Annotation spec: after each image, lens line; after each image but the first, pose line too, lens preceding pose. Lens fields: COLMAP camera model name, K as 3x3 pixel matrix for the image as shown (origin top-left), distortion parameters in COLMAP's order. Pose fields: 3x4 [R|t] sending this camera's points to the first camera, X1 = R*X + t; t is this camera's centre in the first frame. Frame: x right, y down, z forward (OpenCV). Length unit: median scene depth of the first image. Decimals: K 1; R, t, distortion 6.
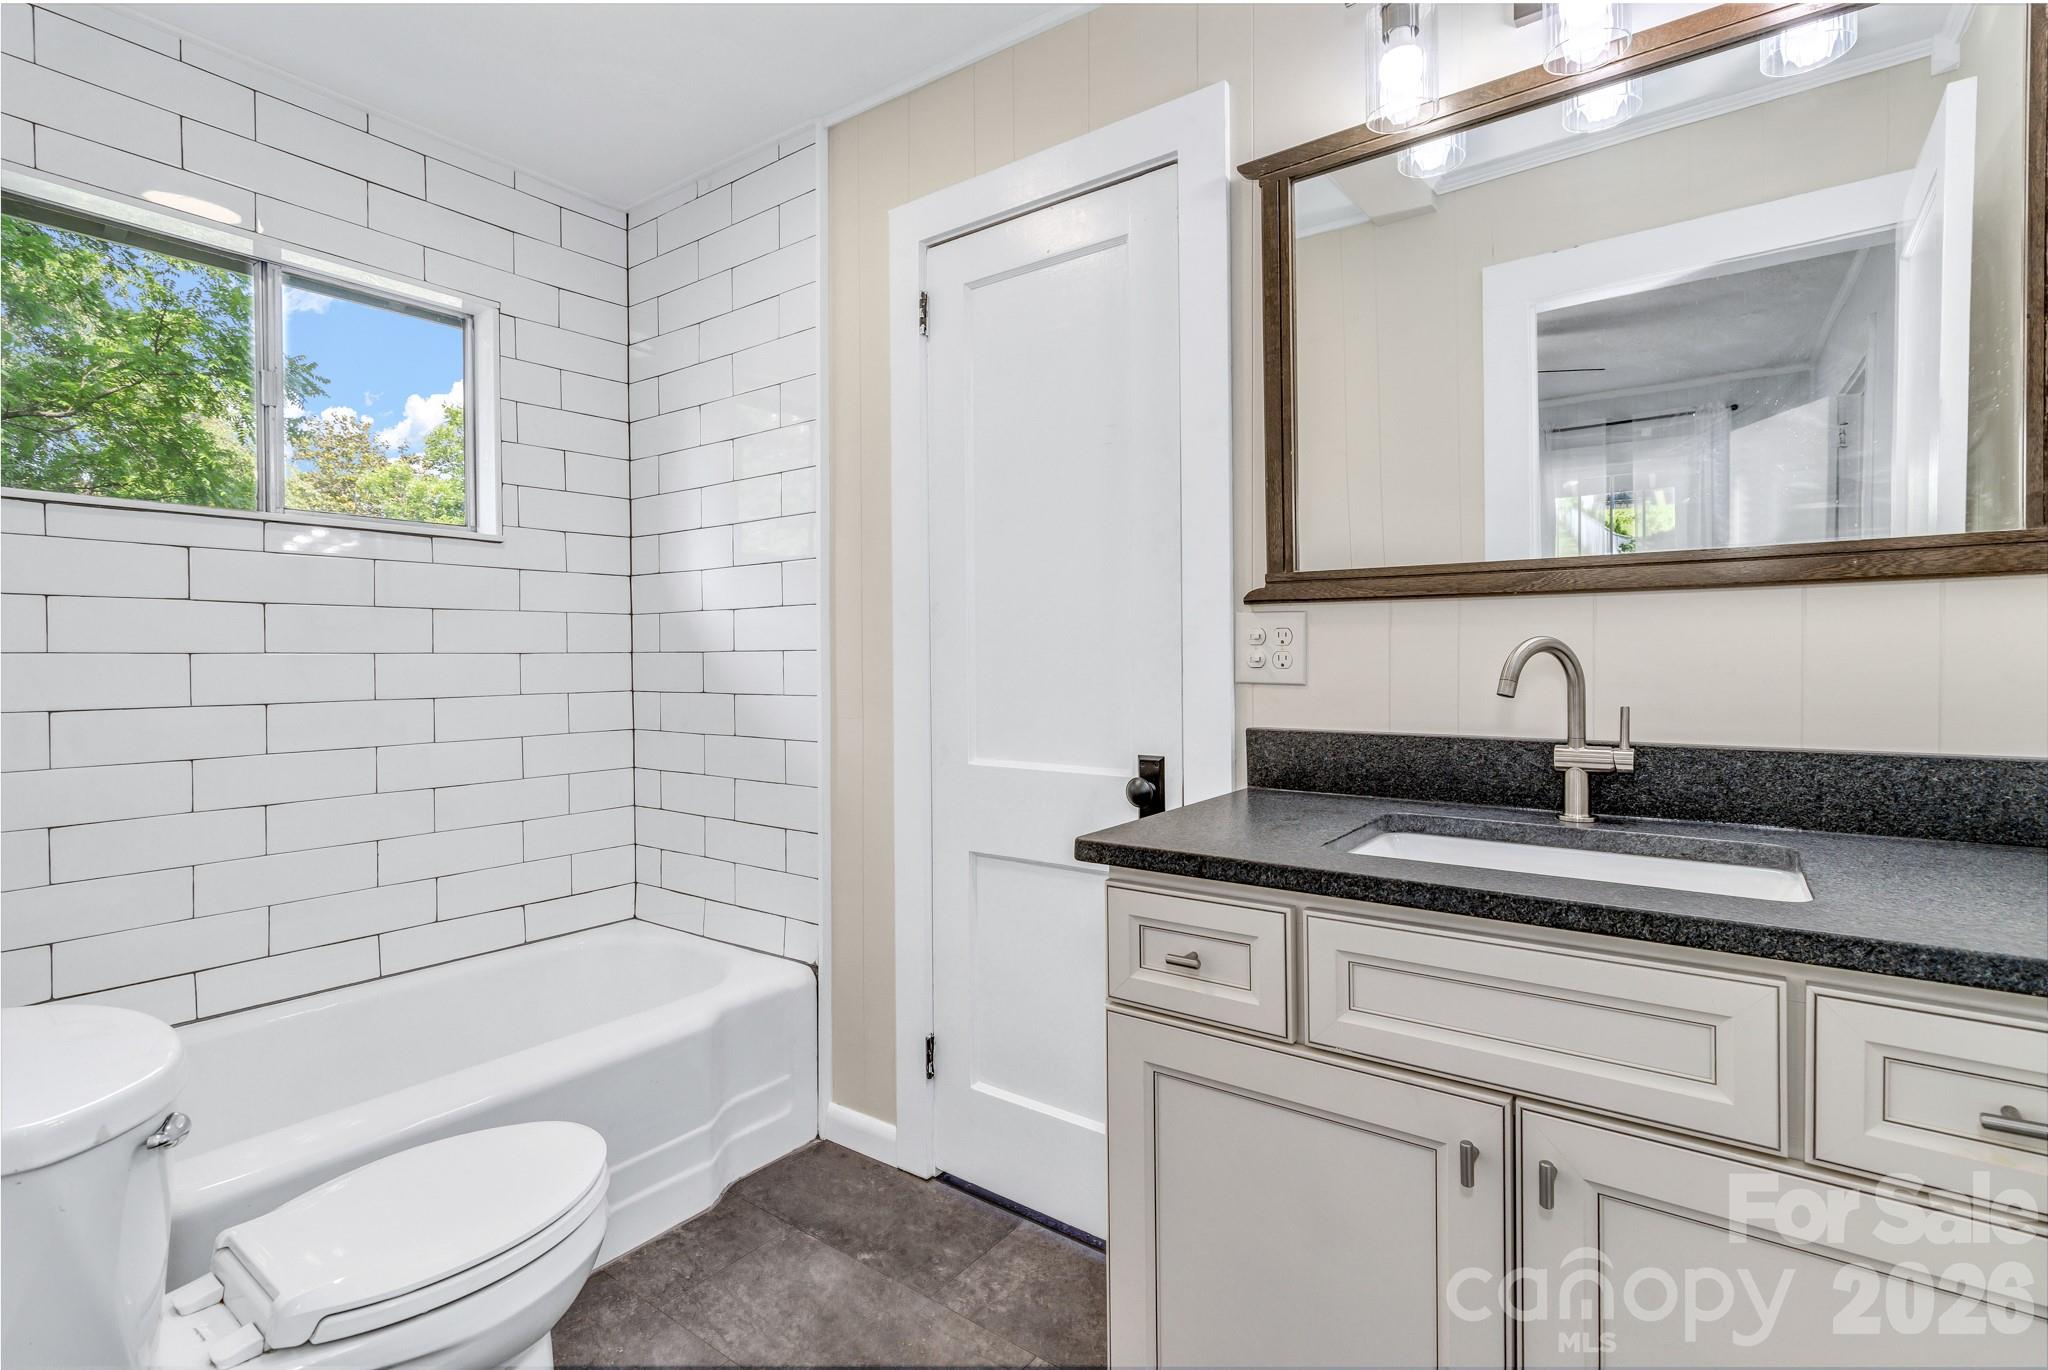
lens RADIAL K [[965.4, 0, 1059.6], [0, 965.4, 661.4], [0, 0, 1]] dist [0.000595, 0.000149]
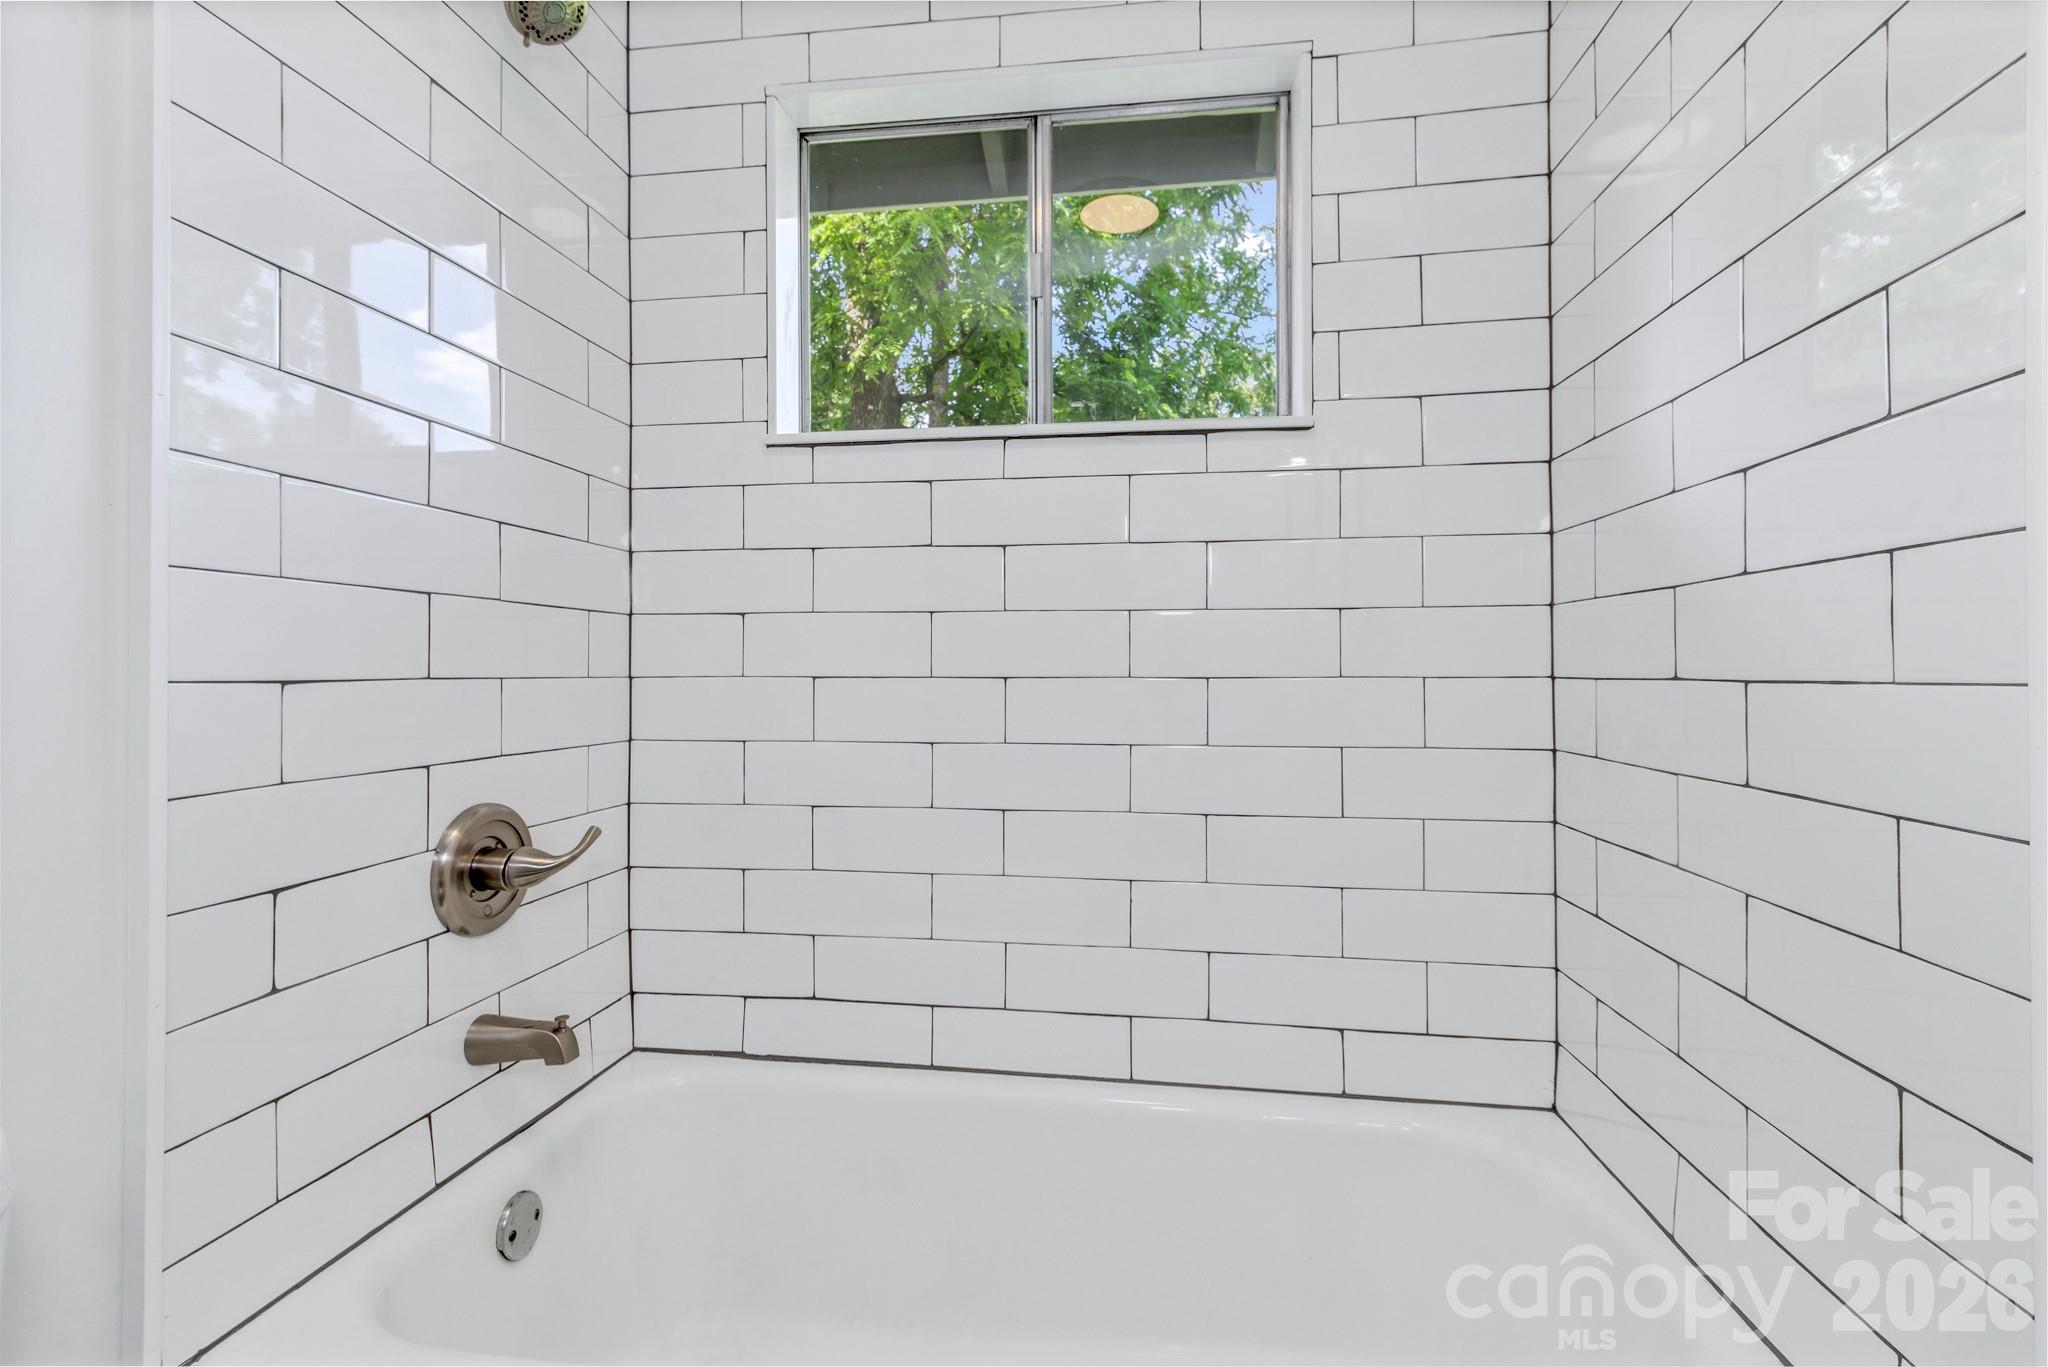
lens RADIAL K [[956.4, 0, 1016.6], [0, 956.4, 665.7], [0, 0, 1]] dist [0.001271, -0.000794]
pose [[0.446636, -0.001543, -0.894714, -0.113229], [-0.007065, 0.999961, -0.005251, 0.031224], [0.894688, 0.008667, 0.446608, 0.541226]]
